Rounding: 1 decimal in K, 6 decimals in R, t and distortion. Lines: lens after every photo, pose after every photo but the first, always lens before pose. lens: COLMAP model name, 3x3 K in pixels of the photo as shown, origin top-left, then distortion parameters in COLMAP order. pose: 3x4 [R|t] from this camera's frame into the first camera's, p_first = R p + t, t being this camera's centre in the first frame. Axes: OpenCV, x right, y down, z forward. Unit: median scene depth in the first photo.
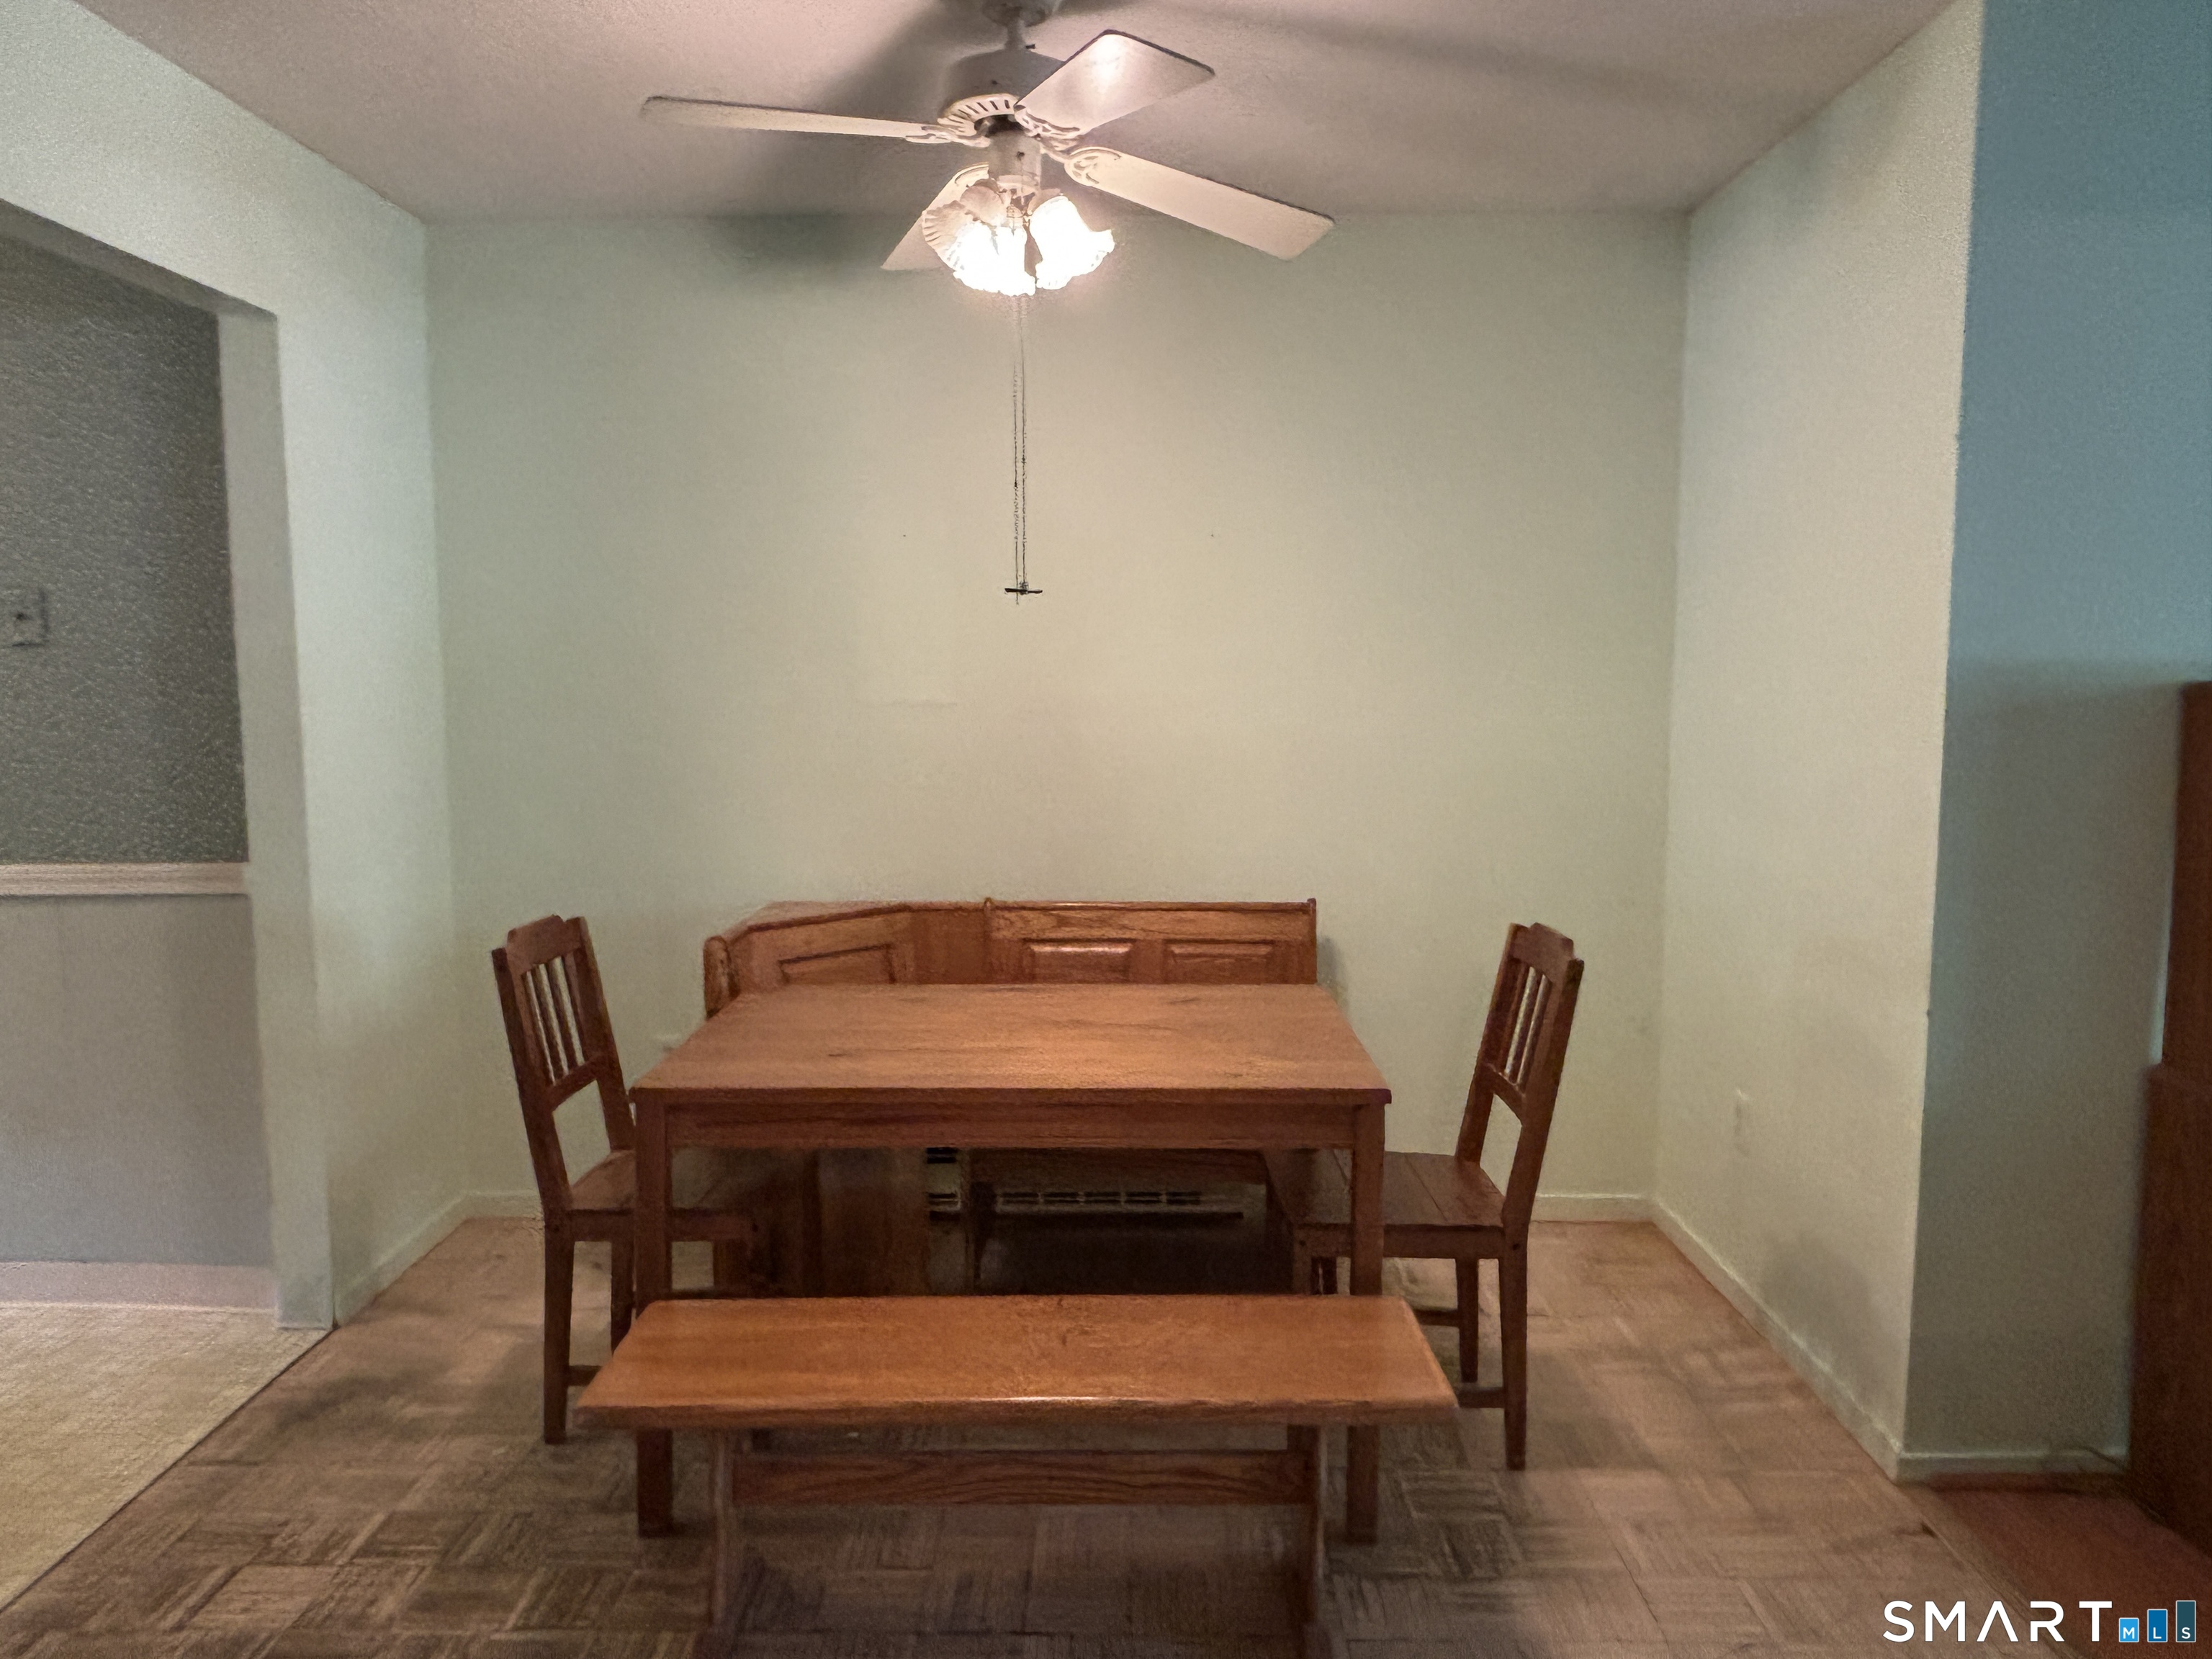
lens RADIAL K [[1456.8, 0, 1107.3], [0, 1456.8, 819.8], [0, 0, 1]] dist [0.026089, -0.040924]
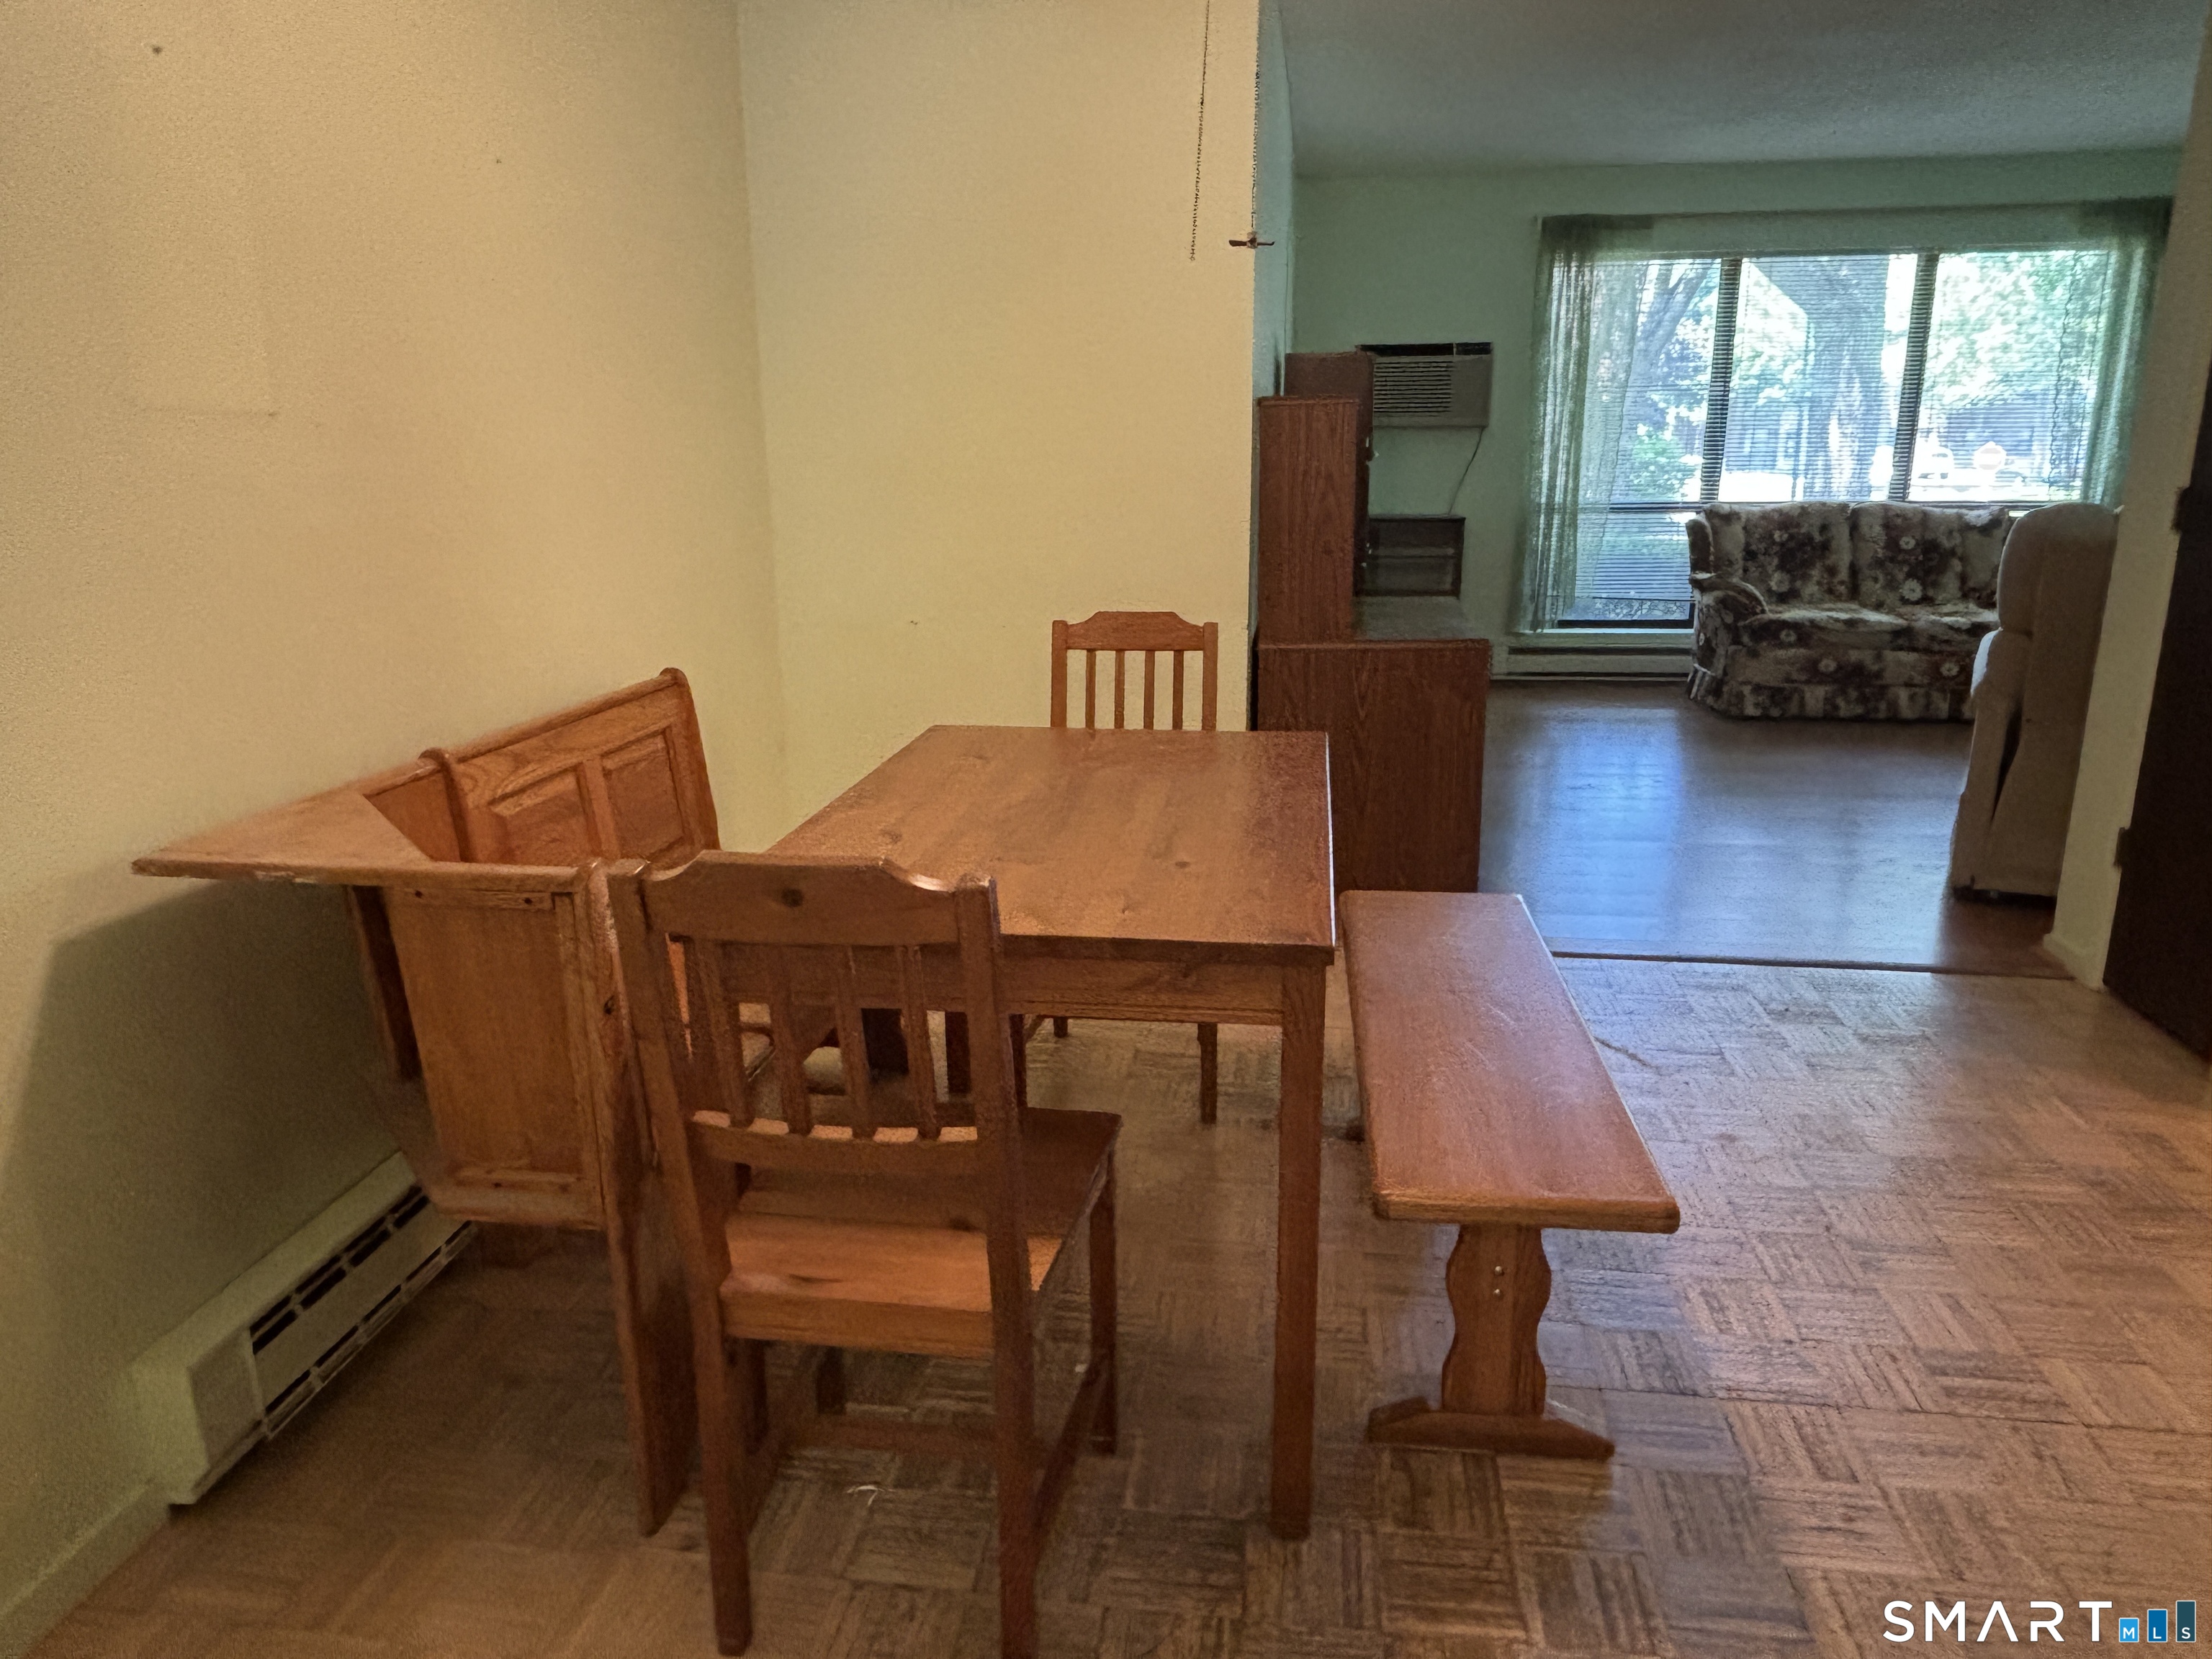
lens RADIAL K [[1456.8, 0, 1110.7], [0, 1456.8, 828.0], [0, 0, 1]] dist [0.026089, -0.040924]
pose [[0.104911, -0.247977, 0.963069, -0.640983], [0.113370, 0.965082, 0.236145, -0.025301], [-0.987998, 0.084409, 0.129361, 0.659702]]
